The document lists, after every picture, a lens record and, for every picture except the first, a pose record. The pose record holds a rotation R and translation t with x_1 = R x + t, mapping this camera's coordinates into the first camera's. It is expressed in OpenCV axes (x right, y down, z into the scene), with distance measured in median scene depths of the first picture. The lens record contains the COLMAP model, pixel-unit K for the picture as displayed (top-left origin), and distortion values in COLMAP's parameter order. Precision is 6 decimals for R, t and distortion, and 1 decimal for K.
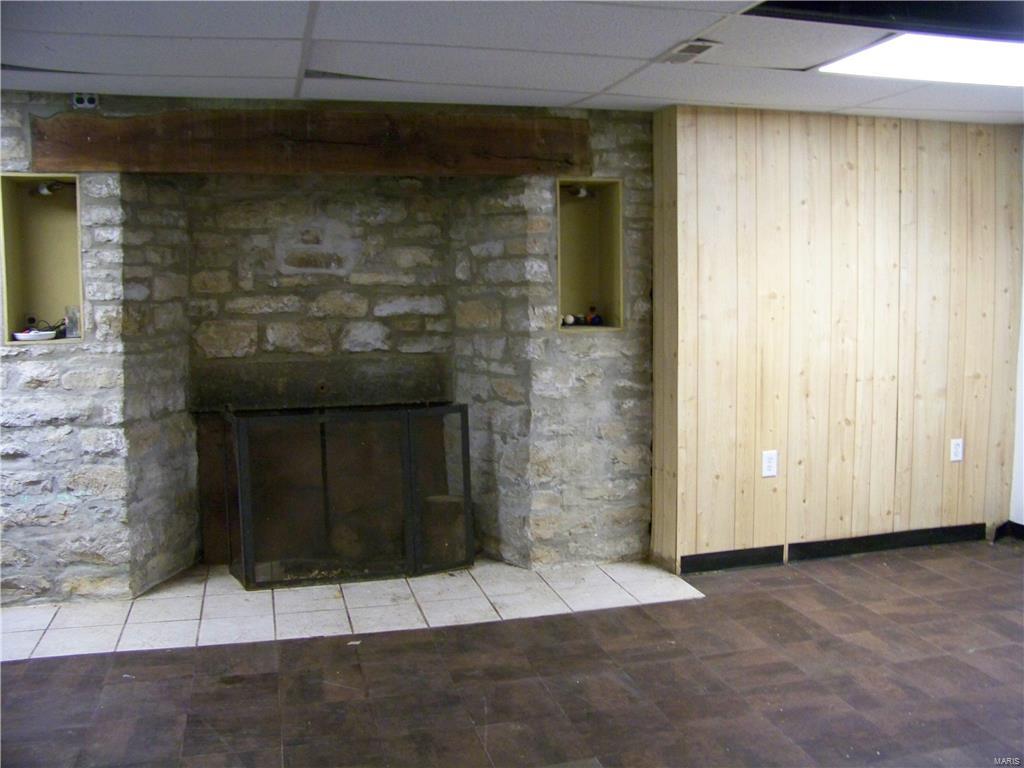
lens RADIAL K [[995.1, 0, 523.7], [0, 995.1, 384.2], [0, 0, 1]] dist [-0.250374, 0.290877]
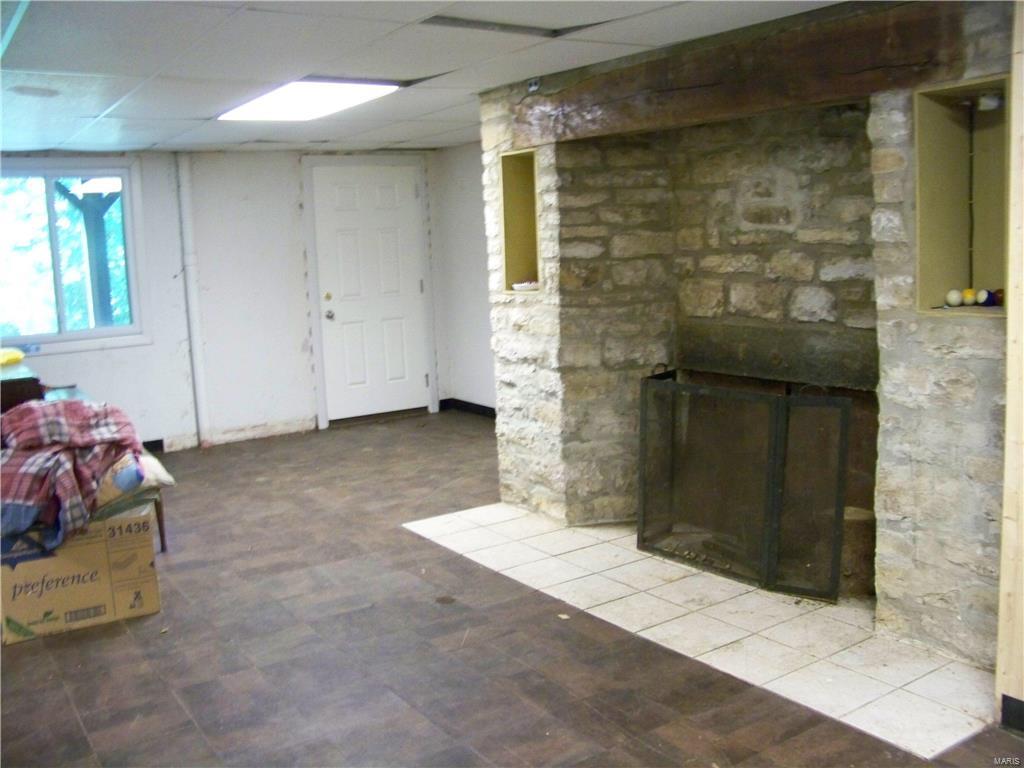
lens RADIAL K [[995.1, 0, 523.7], [0, 995.1, 384.2], [0, 0, 1]] dist [-0.250374, 0.290877]
pose [[0.325162, 0.127975, -0.936959, 0.580481], [-0.065591, 0.991467, 0.112657, -0.060981], [0.943381, 0.024824, 0.330781, 0.515832]]
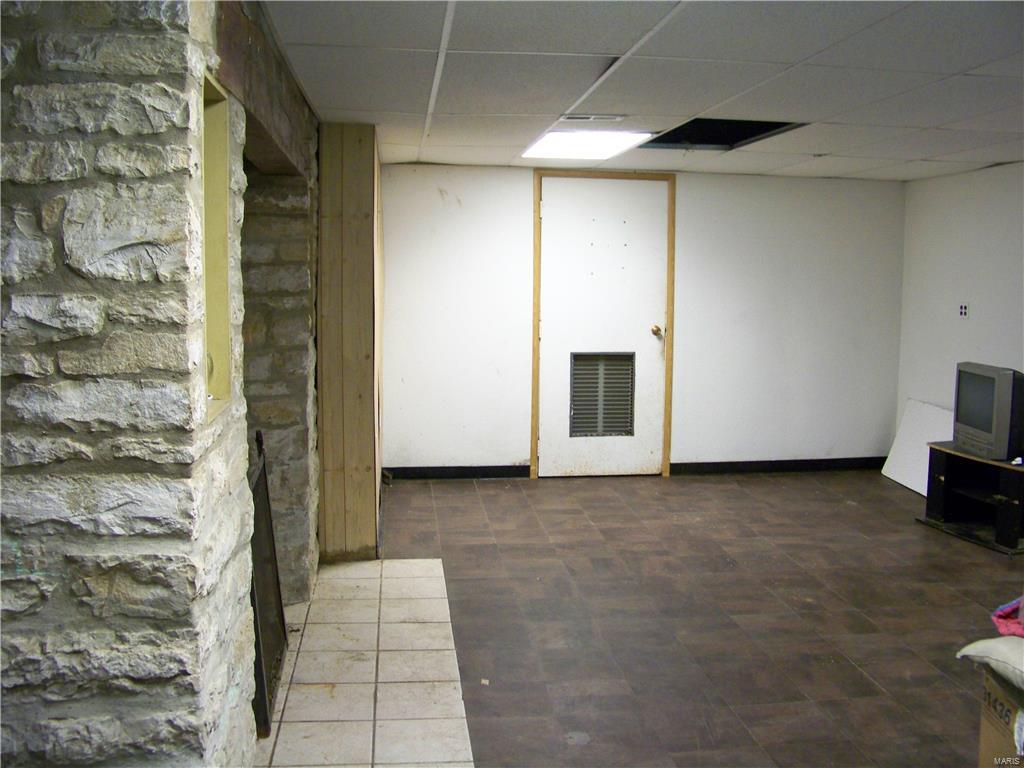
lens RADIAL K [[995.1, 0, 523.7], [0, 995.1, 384.2], [0, 0, 1]] dist [-0.250374, 0.290877]
pose [[0.136666, -0.099714, 0.985586, -0.863220], [0.098296, 0.991376, 0.086670, -0.074809], [-0.985728, 0.085034, 0.145289, 0.660007]]
